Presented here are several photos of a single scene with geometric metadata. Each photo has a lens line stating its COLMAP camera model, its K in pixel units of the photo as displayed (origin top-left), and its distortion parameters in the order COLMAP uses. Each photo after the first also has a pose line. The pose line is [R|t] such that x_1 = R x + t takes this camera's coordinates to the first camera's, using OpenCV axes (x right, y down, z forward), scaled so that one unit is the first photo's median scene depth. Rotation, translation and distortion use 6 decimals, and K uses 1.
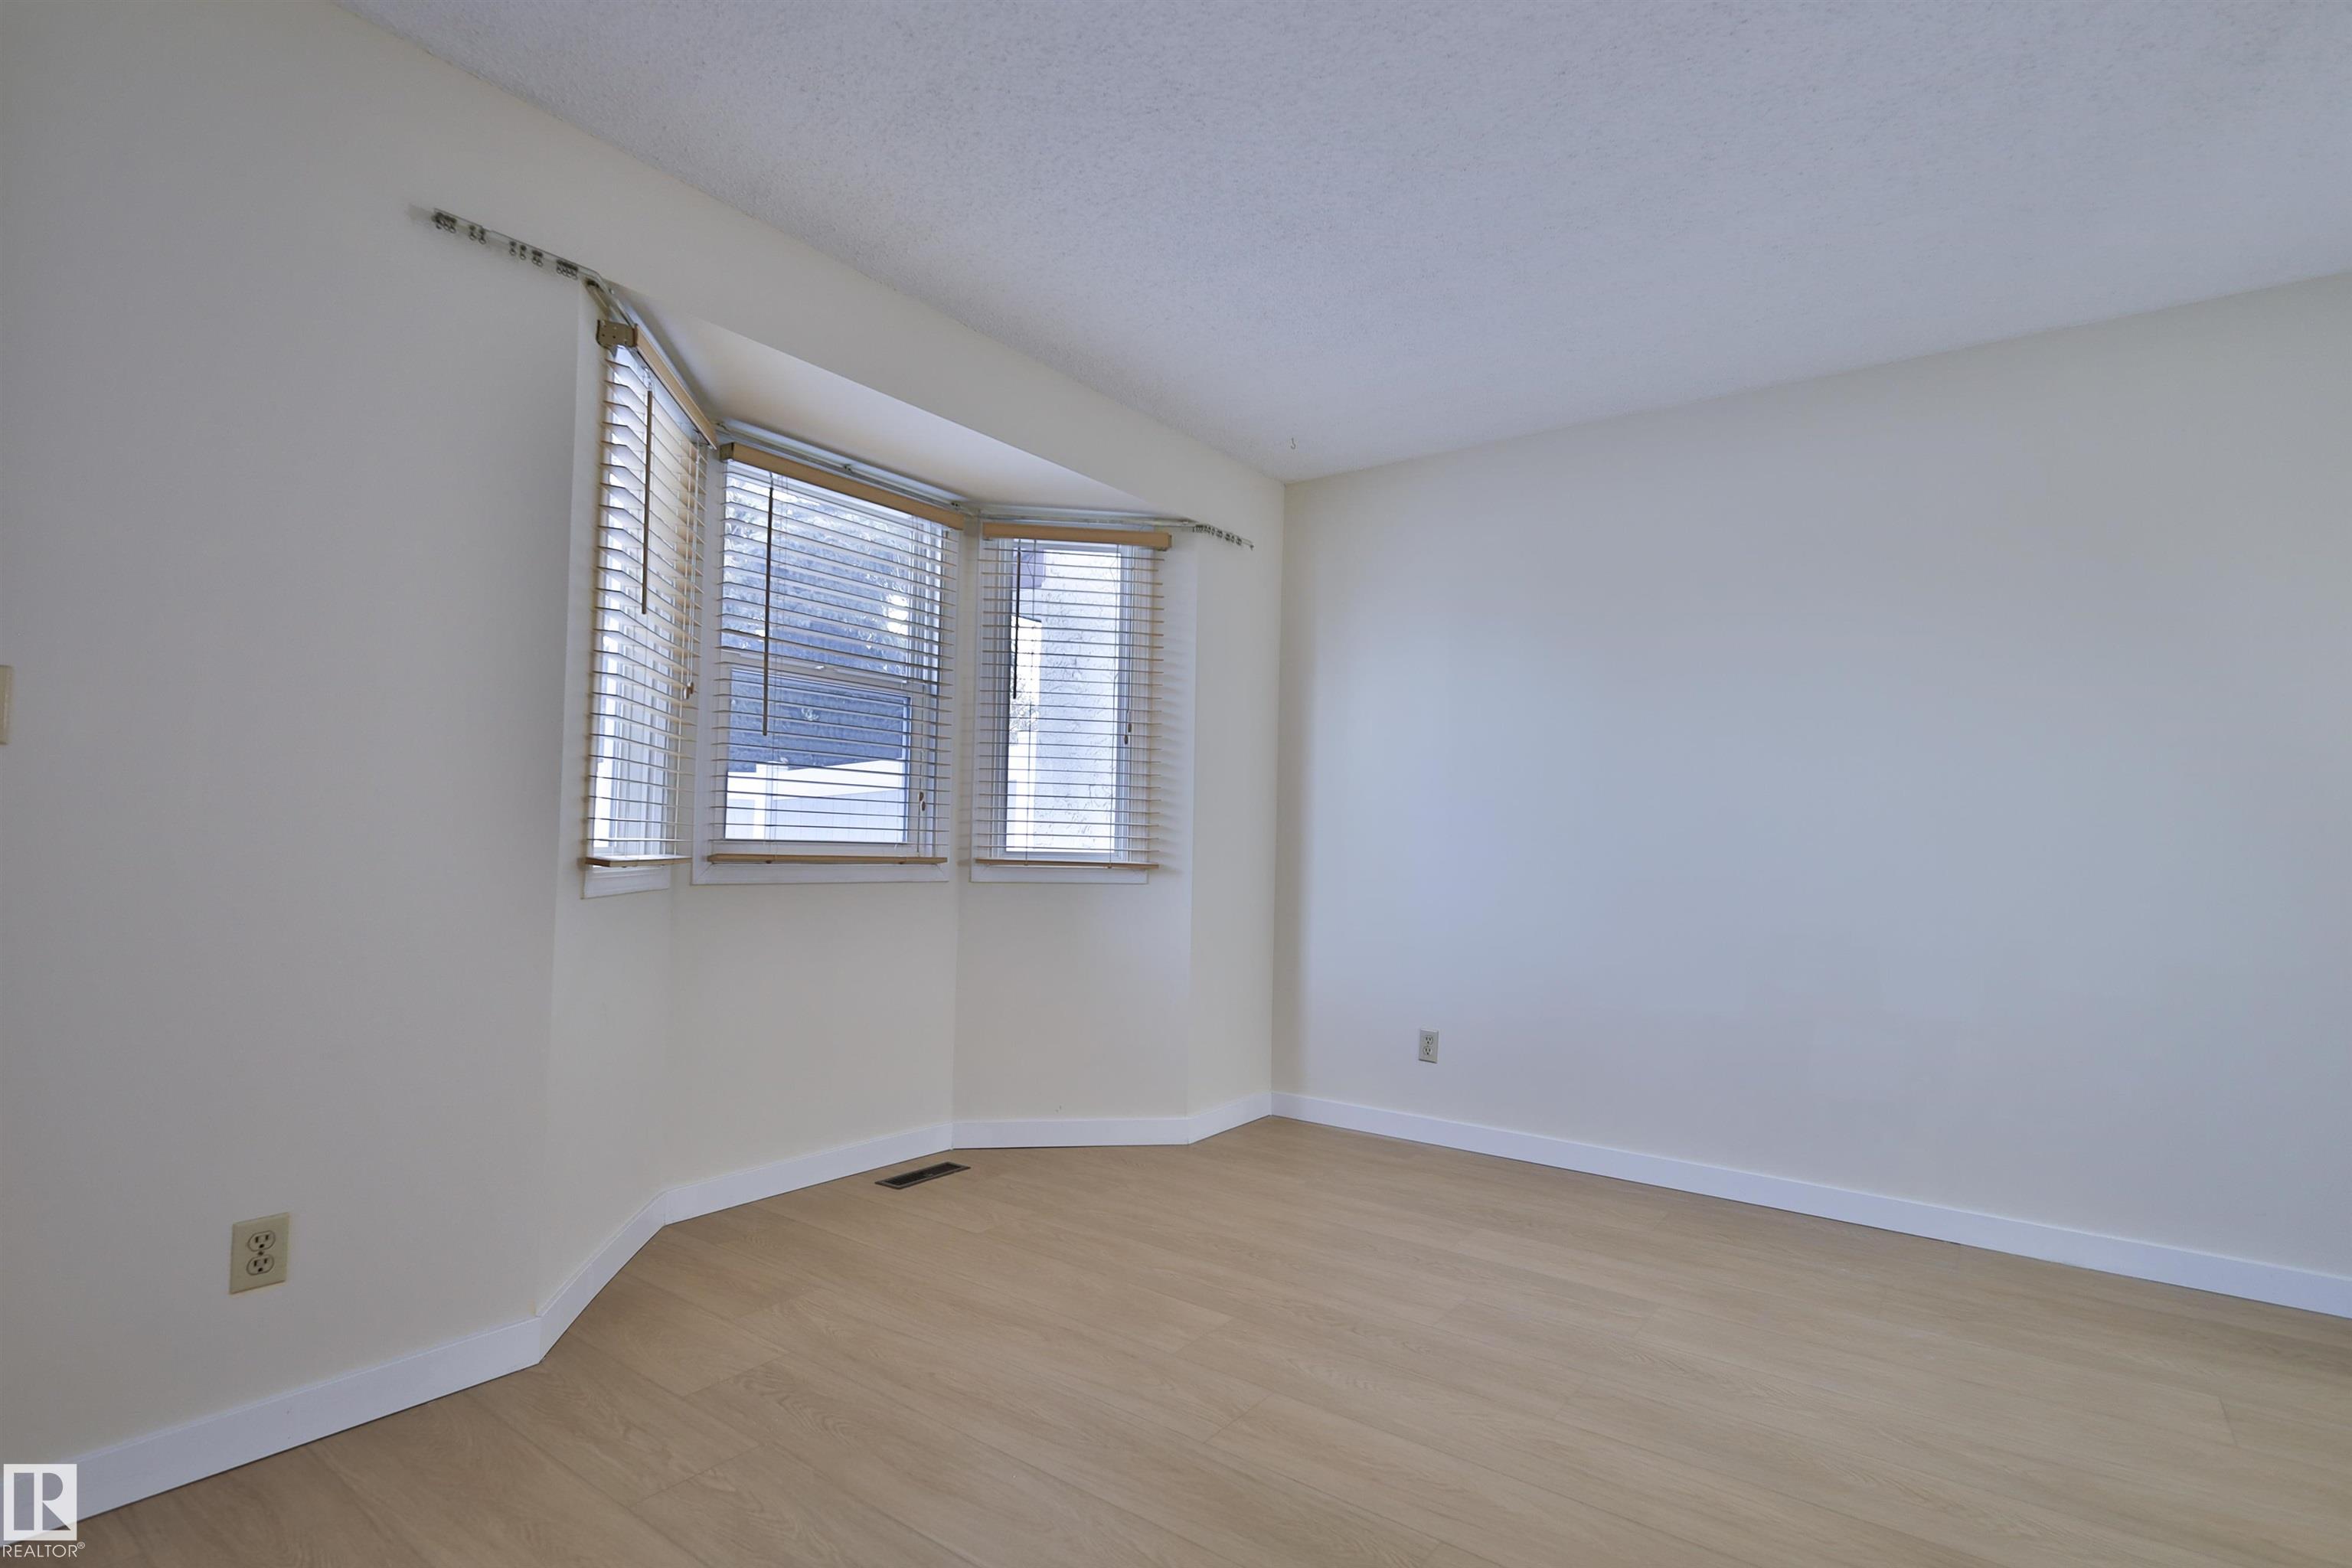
lens RADIAL K [[1113.7, 0, 1234.4], [0, 1113.7, 816.6], [0, 0, 1]] dist [0.003004, 0.000082]
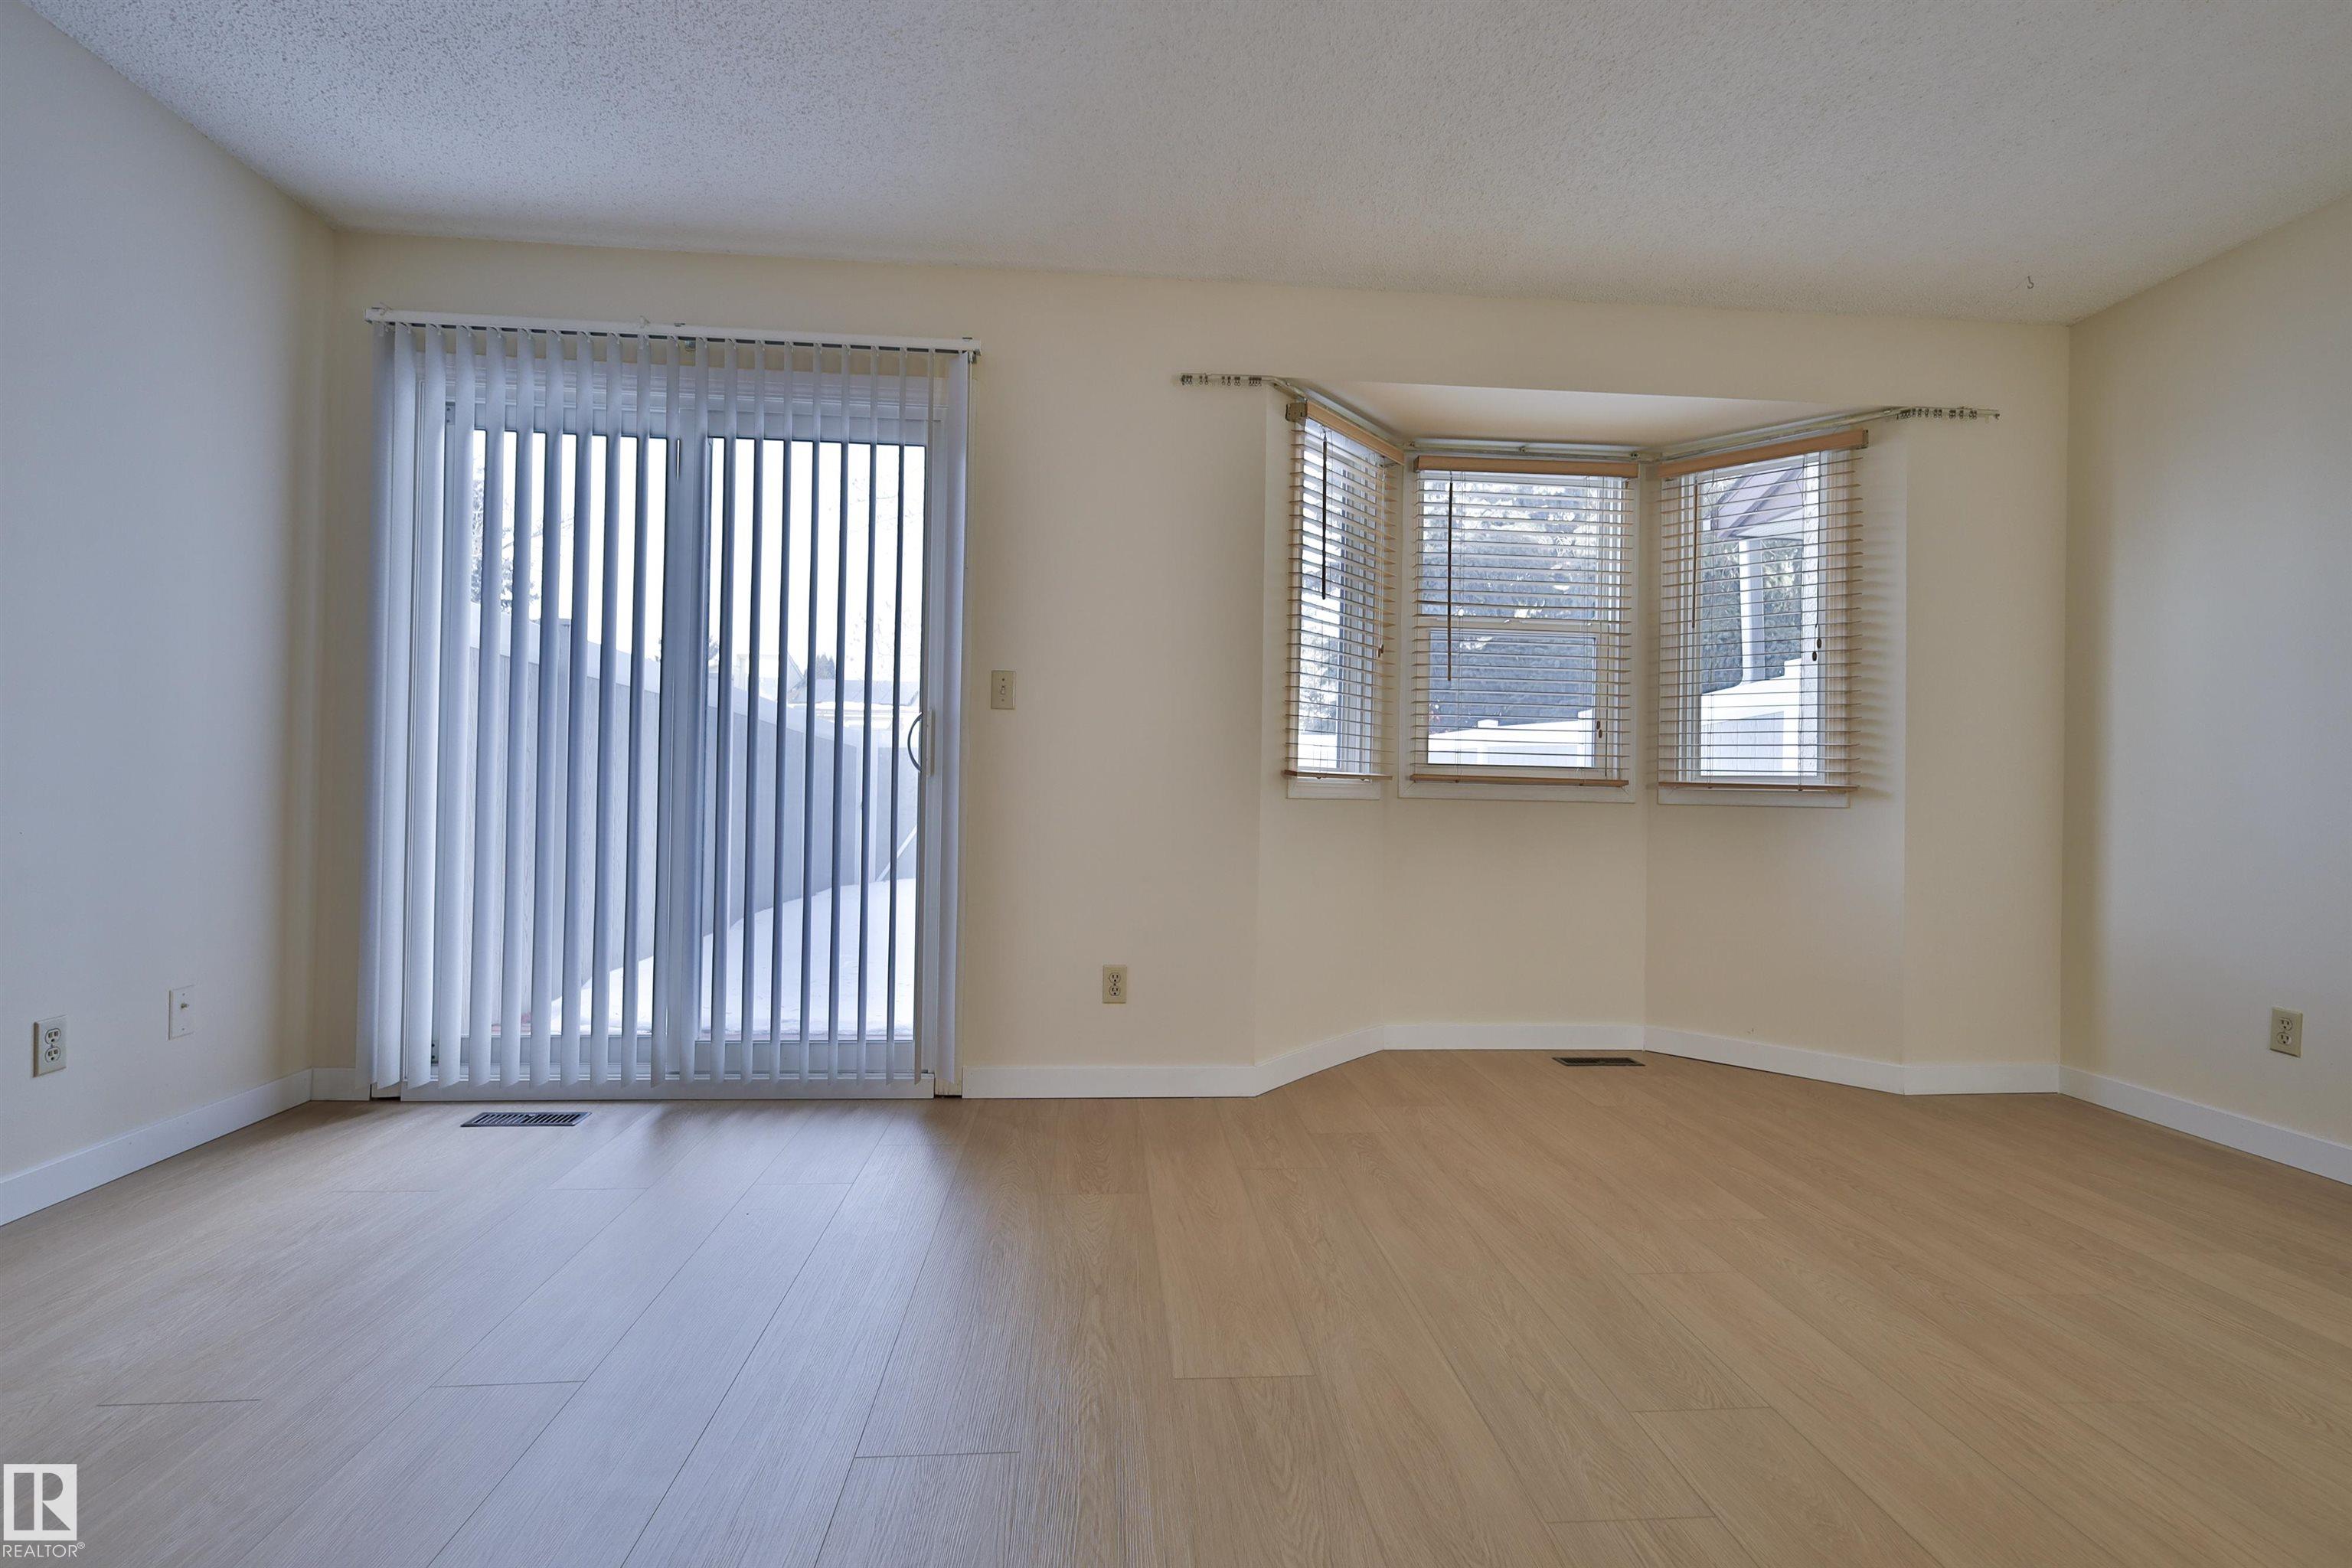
lens RADIAL K [[1060.6, 0, 1176.0], [0, 1060.6, 784.0], [0, 0, 1]] dist [0.021037, -0.000025]
pose [[0.647581, -0.006157, -0.761972, 0.247382], [0.014259, 0.999890, 0.004039, 0.029353], [0.761864, -0.013481, 0.647597, -0.017467]]
